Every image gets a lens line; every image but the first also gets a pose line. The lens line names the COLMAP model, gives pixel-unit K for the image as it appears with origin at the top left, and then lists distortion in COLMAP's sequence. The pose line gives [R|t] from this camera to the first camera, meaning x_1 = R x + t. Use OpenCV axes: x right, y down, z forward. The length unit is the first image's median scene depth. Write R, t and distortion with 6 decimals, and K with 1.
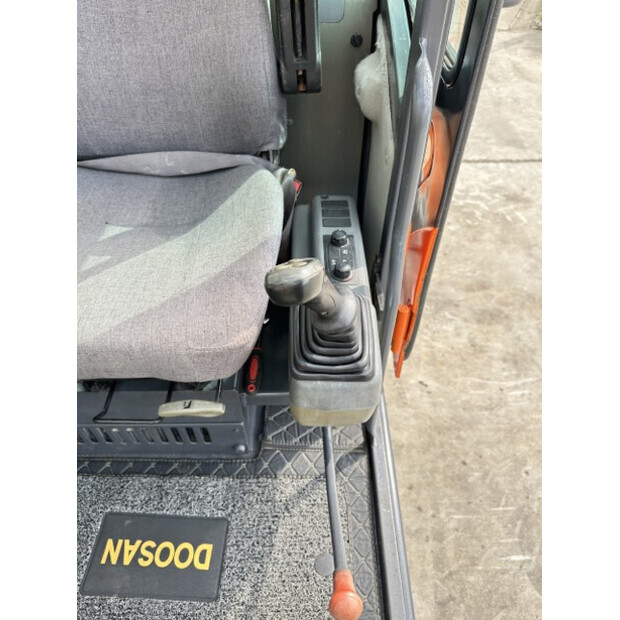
lens RADIAL K [[438.6, 0, 310.5], [0, 438.6, 313.6], [0, 0, 1]] dist [0.047459, -0.073884]
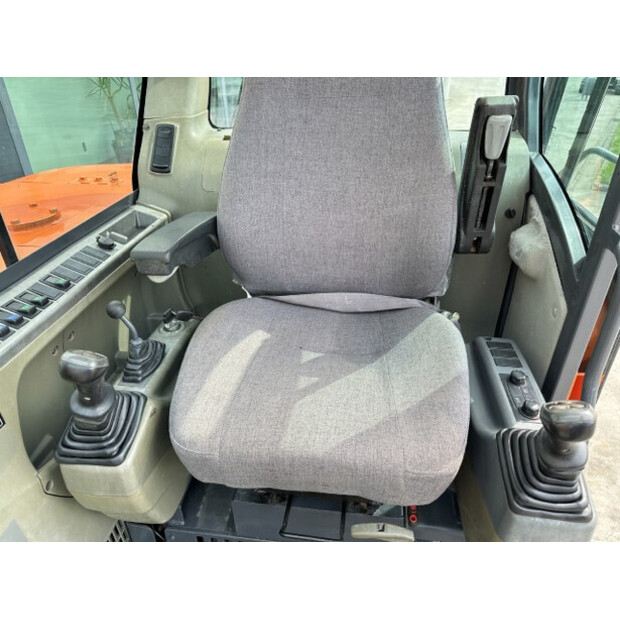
lens RADIAL K [[435.0, 0, 310.8], [0, 435.0, 310.5], [0, 0, 1]] dist [0.065637, -0.083998]
pose [[0.991616, 0.061835, -0.113461, -0.320954], [-0.091500, 0.956021, -0.278660, 0.019363], [0.091240, 0.286706, 0.953664, -0.133213]]
